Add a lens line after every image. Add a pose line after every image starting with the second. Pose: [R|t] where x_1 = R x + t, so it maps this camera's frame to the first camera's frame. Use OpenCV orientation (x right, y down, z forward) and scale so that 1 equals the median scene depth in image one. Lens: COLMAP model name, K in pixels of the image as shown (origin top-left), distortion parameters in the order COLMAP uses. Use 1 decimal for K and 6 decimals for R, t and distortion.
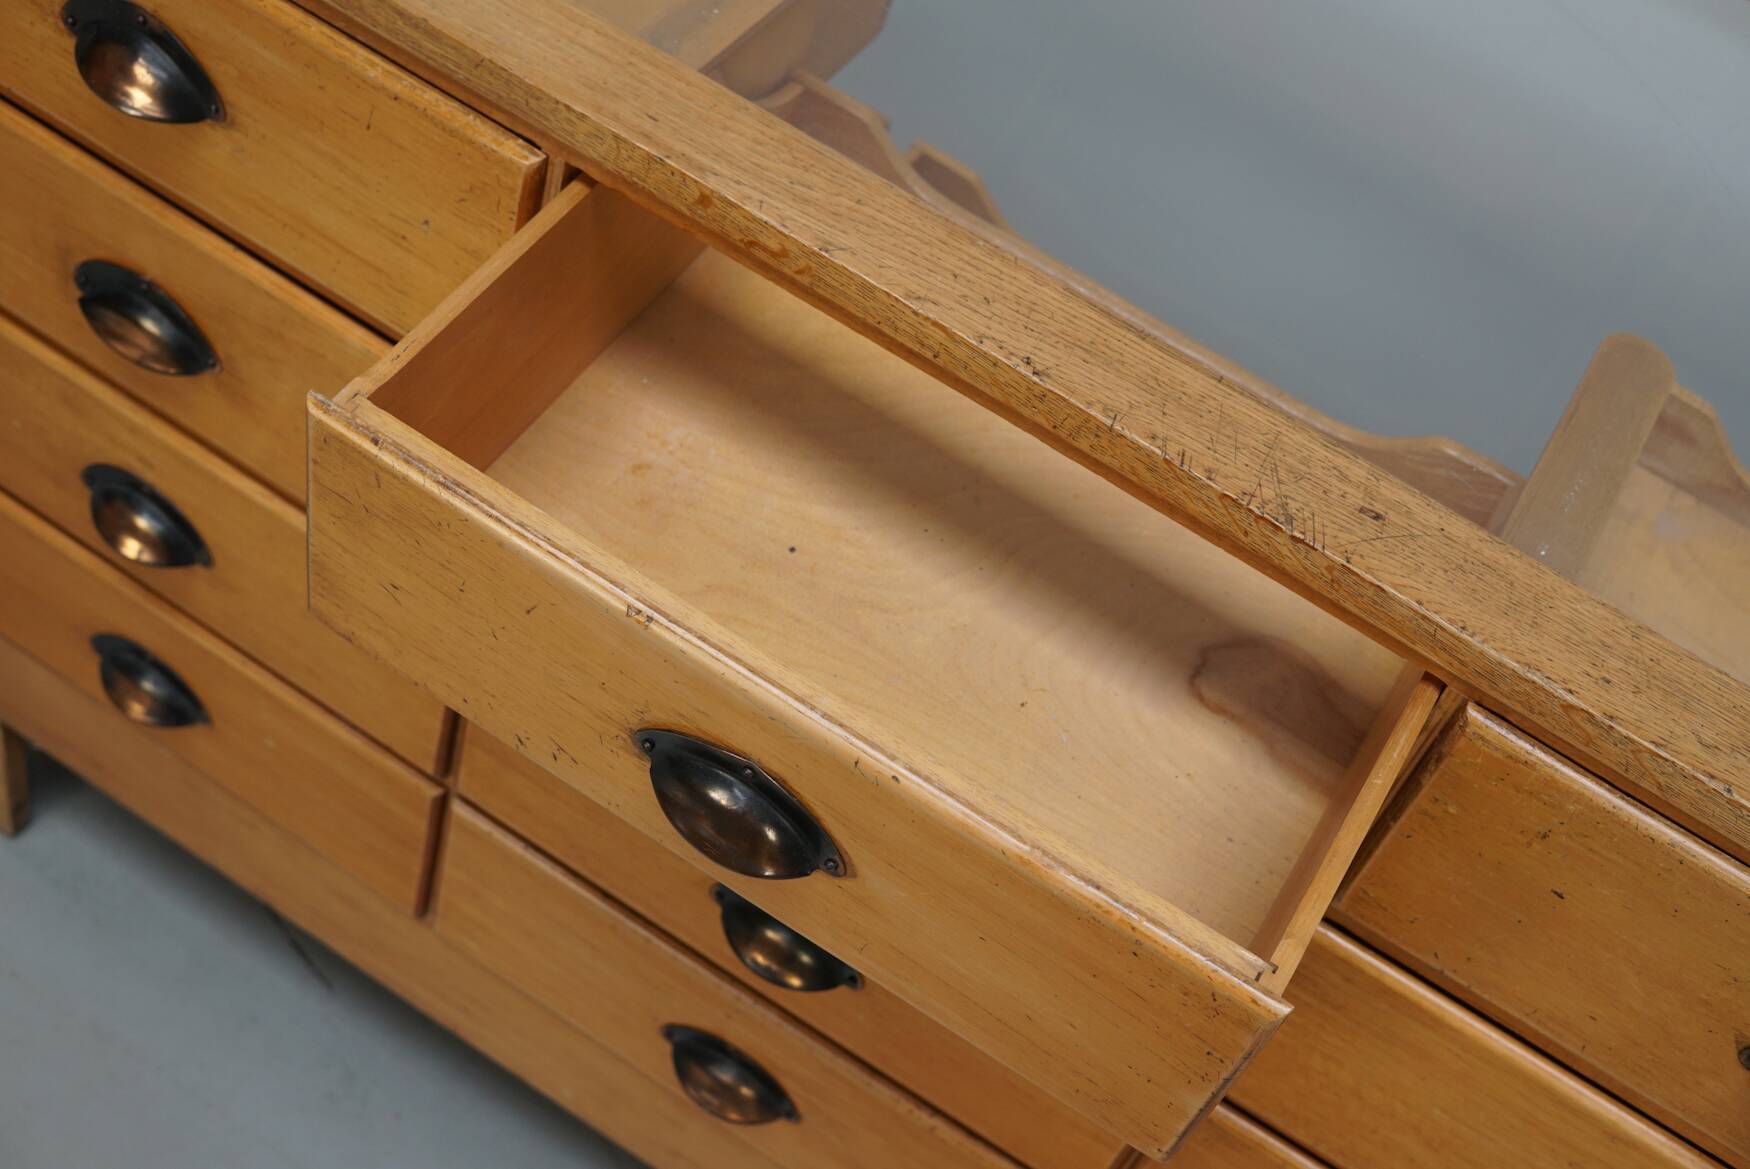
lens RADIAL K [[2240.4, 0, 891.4], [0, 2240.4, 588.8], [0, 0, 1]] dist [-0.092609, 0.000000]
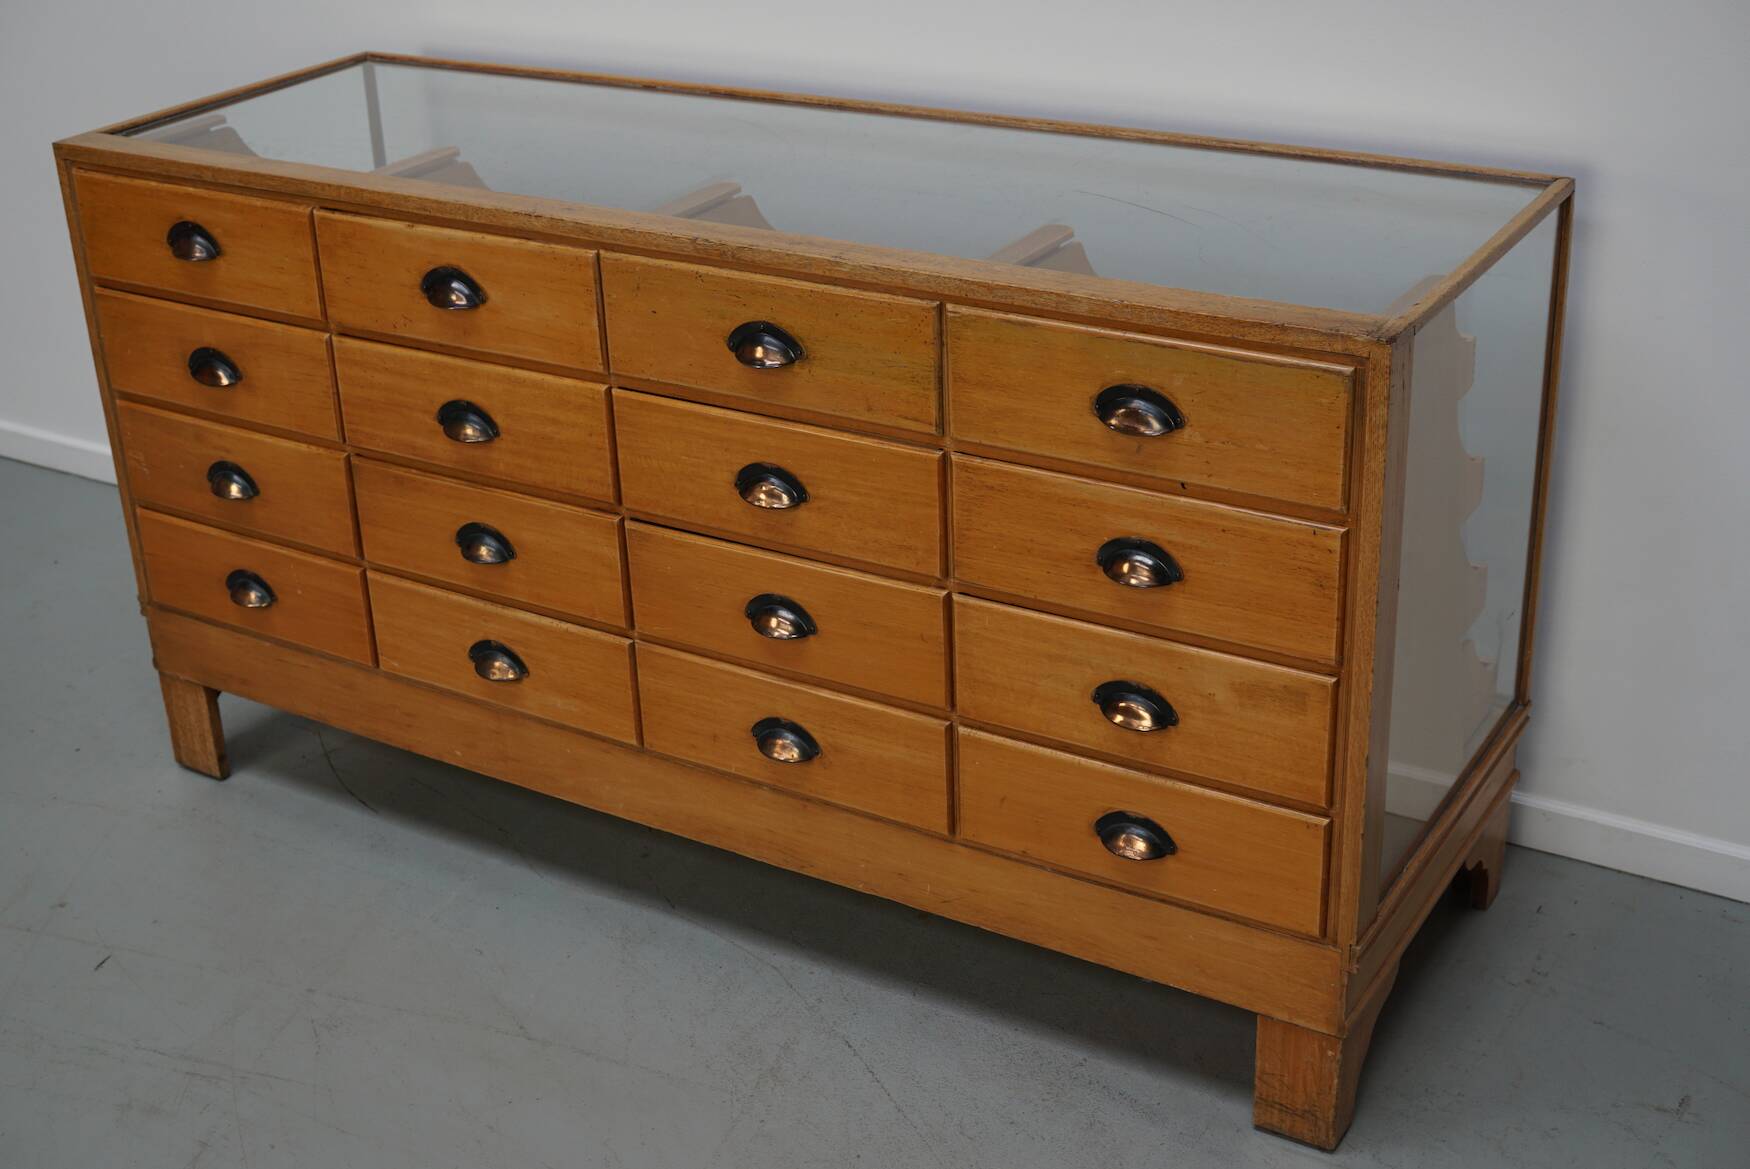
lens RADIAL K [[2240.4, 0, 889.1], [0, 2240.4, 597.1], [0, 0, 1]] dist [-0.092609, 0.000000]
pose [[0.963099, -0.229921, -0.139920, 0.878484], [0.149849, 0.889893, -0.430855, 1.664242], [0.223576, 0.393989, 0.891508, -1.226364]]
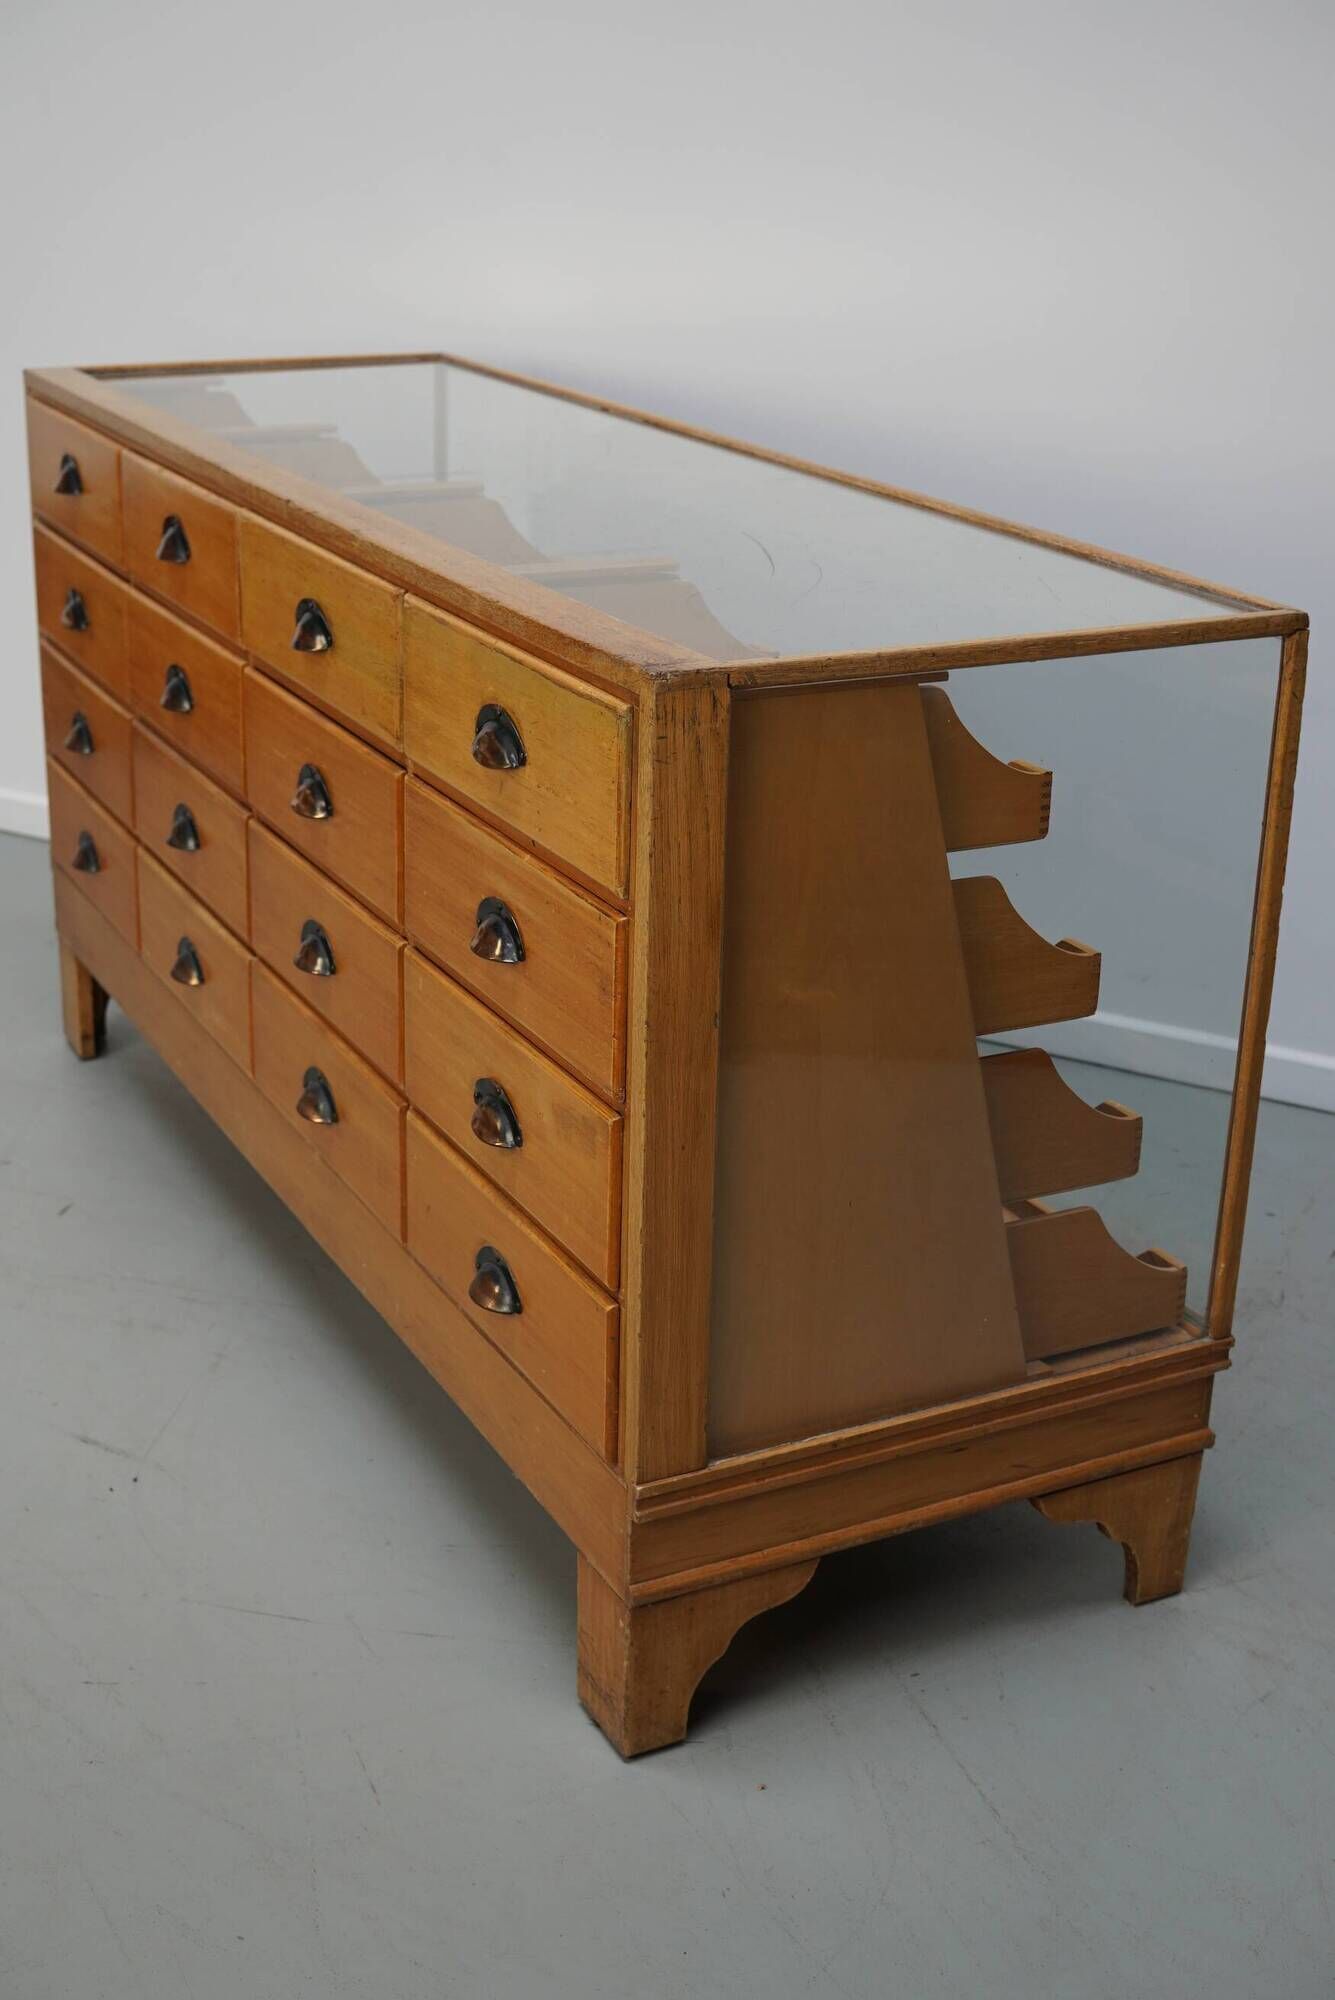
lens RADIAL K [[2560.4, 0, 663.1], [0, 2560.4, 1019.9], [0, 0, 1]] dist [-0.092609, 0.000000]
pose [[0.820659, -0.004613, -0.571400, 2.261725], [-0.313455, 0.832452, -0.456913, 1.683655], [0.477770, 0.554078, 0.681713, -0.430103]]
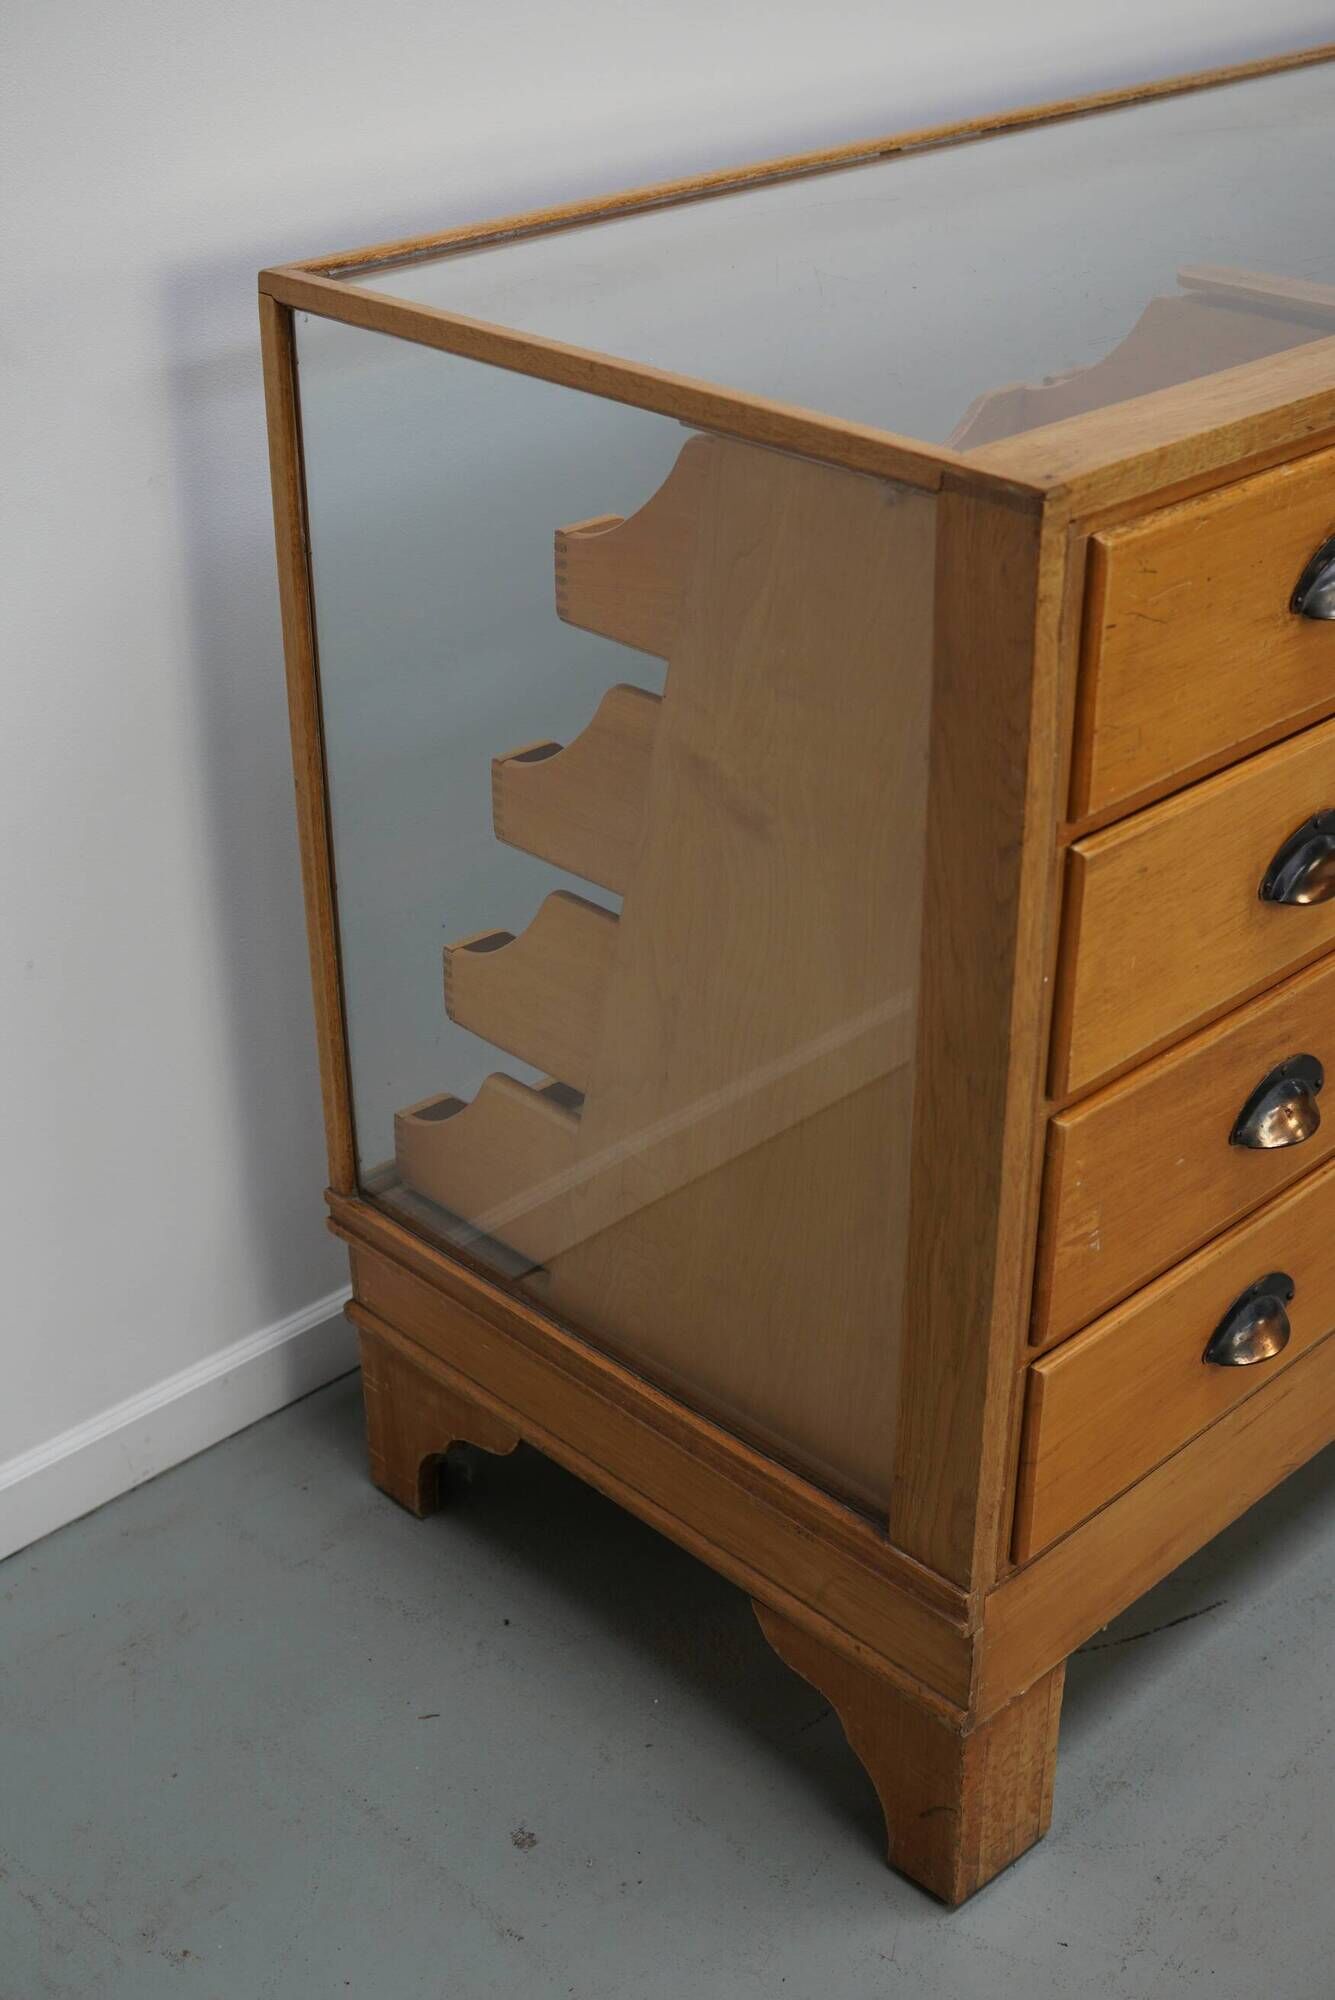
lens RADIAL K [[2560.4, 0, 661.1], [0, 2560.4, 1001.8], [0, 0, 1]] dist [-0.092609, 0.000000]
pose [[0.270164, -0.666041, 0.695270, -1.704381], [0.786808, 0.568929, 0.239277, -0.804039], [-0.554927, 0.482400, 0.677750, 0.475201]]
